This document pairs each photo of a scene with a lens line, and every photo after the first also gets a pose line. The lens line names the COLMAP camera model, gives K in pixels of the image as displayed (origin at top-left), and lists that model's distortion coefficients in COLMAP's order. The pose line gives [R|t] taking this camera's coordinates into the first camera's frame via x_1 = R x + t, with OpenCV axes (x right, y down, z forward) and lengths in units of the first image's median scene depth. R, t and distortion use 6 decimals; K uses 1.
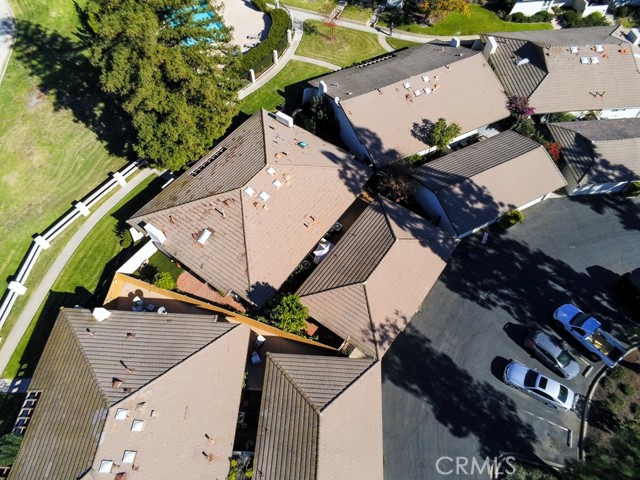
lens RADIAL K [[416.0, 0, 320.4], [0, 416.0, 242.5], [0, 0, 1]] dist [0.005010, -0.004333]
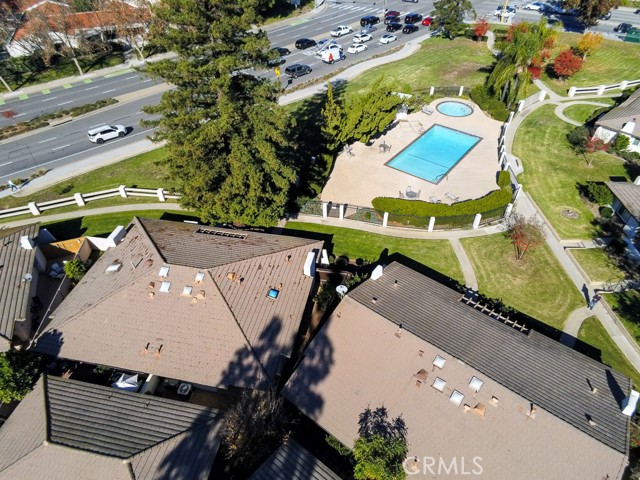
lens RADIAL K [[416.0, 0, 316.6], [0, 416.0, 236.9], [0, 0, 1]] dist [0.005010, -0.004333]
pose [[0.416521, 0.604762, -0.678802, 0.503385], [-0.763044, 0.638468, 0.100614, -0.489806], [0.494241, 0.476048, 0.727395, 0.469584]]
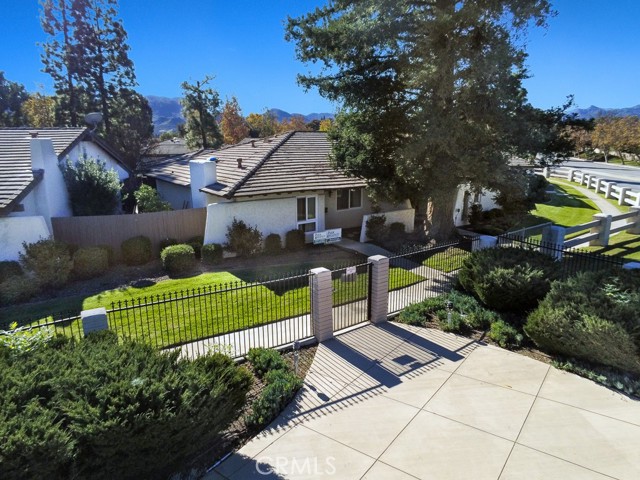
lens RADIAL K [[416.0, 0, 321.0], [0, 416.0, 239.9], [0, 0, 1]] dist [0.005010, -0.004333]
pose [[-0.949617, -0.077385, 0.303709, -0.378968], [0.261923, 0.336216, 0.904630, -0.721160], [-0.172116, 0.938600, -0.299008, 1.364530]]
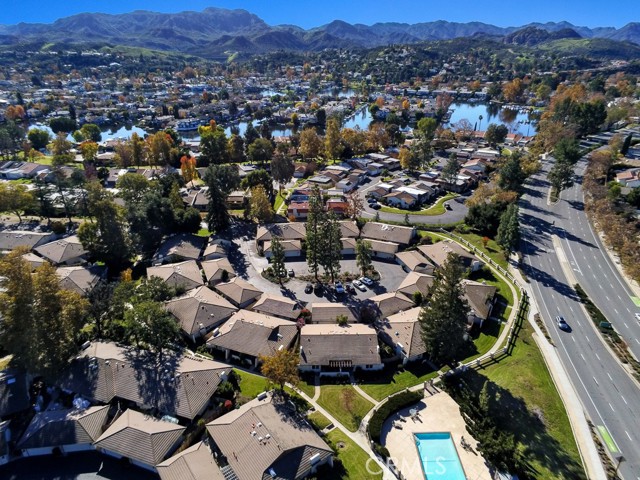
lens RADIAL K [[416.0, 0, 323.3], [0, 416.0, 240.5], [0, 0, 1]] dist [0.005010, -0.004333]
pose [[-0.899731, -0.190162, 0.392840, -0.554524], [0.362228, 0.176747, 0.915178, -2.989488], [-0.243466, 0.965712, -0.090143, 0.888474]]
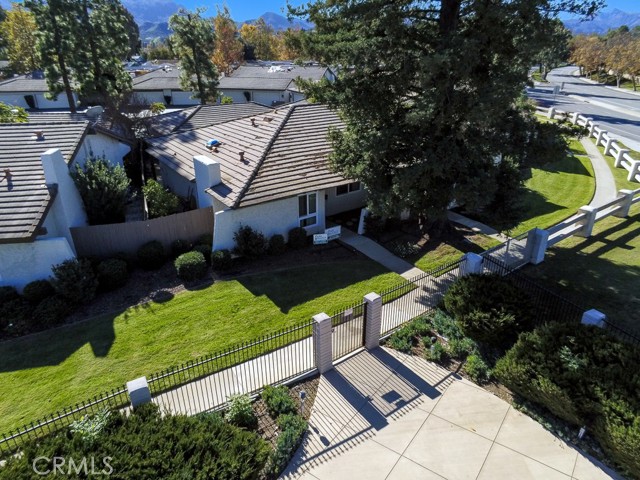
lens RADIAL K [[416.0, 0, 321.3], [0, 416.0, 240.0], [0, 0, 1]] dist [0.005010, -0.004333]
pose [[-0.950517, -0.133850, 0.280359, -0.377394], [0.259551, 0.153811, 0.953402, -0.773604], [-0.170735, 0.978992, -0.111460, 1.284851]]
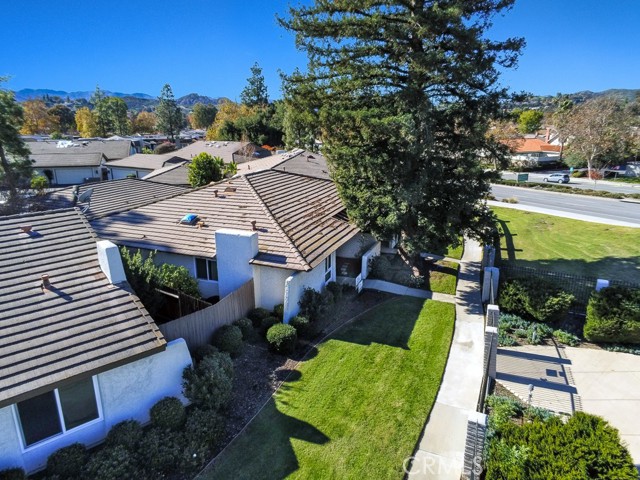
lens RADIAL K [[416.0, 0, 322.2], [0, 416.0, 239.4], [0, 0, 1]] dist [0.005010, -0.004333]
pose [[-0.967318, 0.066477, -0.244695, -0.075457], [-0.215043, 0.296262, 0.930584, -0.811658], [0.134356, 0.952791, -0.272284, 1.309631]]
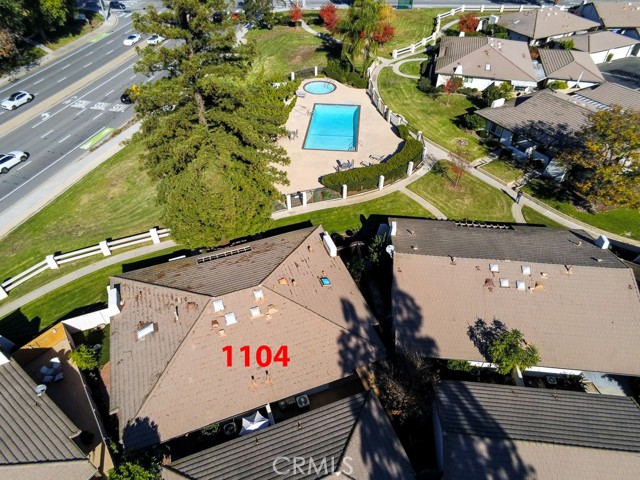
lens RADIAL K [[416.0, 0, 317.9], [0, 416.0, 241.0], [0, 0, 1]] dist [0.005010, -0.004333]
pose [[0.836940, 0.369817, -0.403444, 0.265007], [-0.461816, 0.872792, -0.157988, -0.187622], [0.293696, 0.318543, 0.901262, 0.277204]]
